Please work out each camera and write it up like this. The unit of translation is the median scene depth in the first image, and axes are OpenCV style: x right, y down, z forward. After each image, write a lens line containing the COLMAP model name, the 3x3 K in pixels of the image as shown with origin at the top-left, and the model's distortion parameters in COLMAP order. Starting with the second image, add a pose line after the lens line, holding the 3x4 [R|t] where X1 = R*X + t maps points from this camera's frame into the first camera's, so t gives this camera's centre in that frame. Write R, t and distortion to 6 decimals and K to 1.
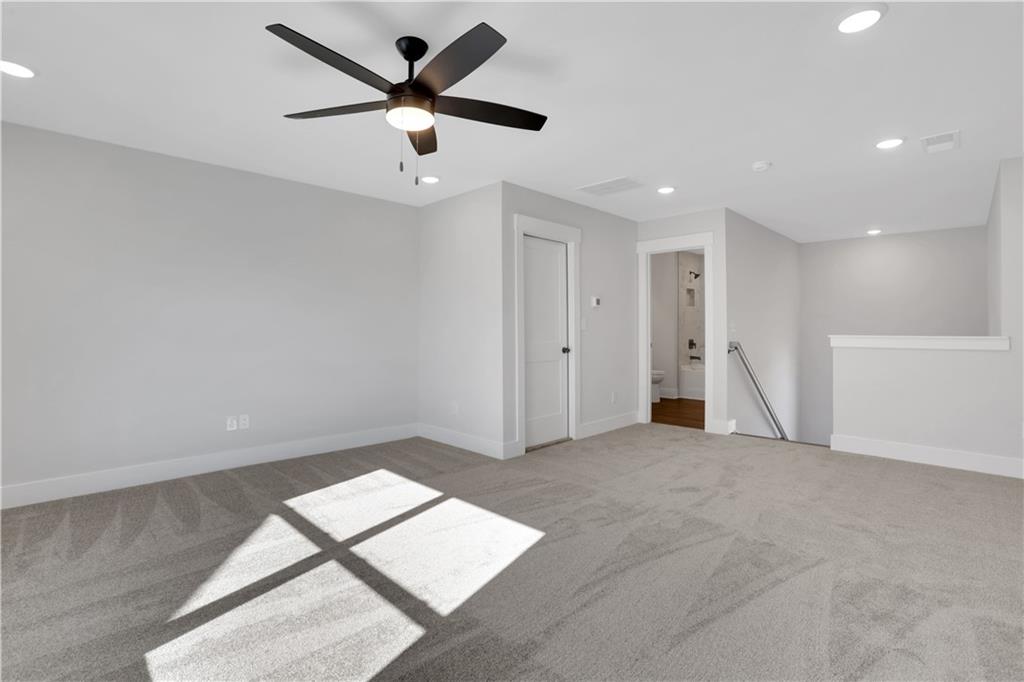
lens RADIAL K [[474.9, 0, 513.0], [0, 474.9, 329.4], [0, 0, 1]] dist [-0.085309, 0.032911]
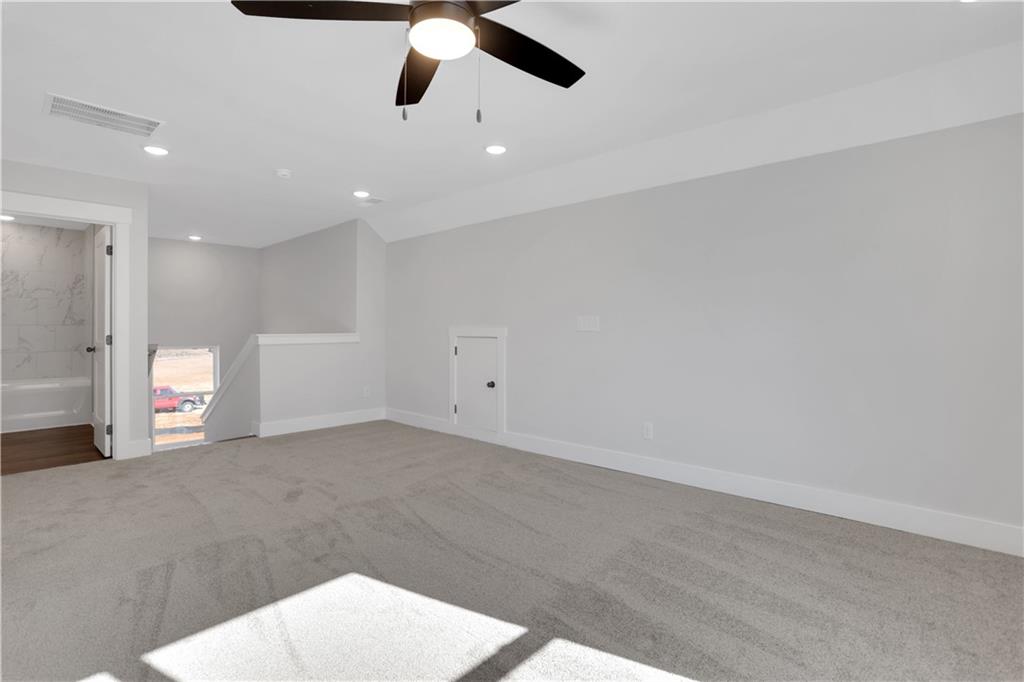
lens RADIAL K [[474.9, 0, 513.0], [0, 474.9, 329.4], [0, 0, 1]] dist [-0.085309, 0.032911]
pose [[-0.031867, -0.002247, 0.999490, -0.628507], [0.004377, 0.999988, 0.002388, 0.000577], [-0.999483, 0.004451, -0.031857, 0.606857]]
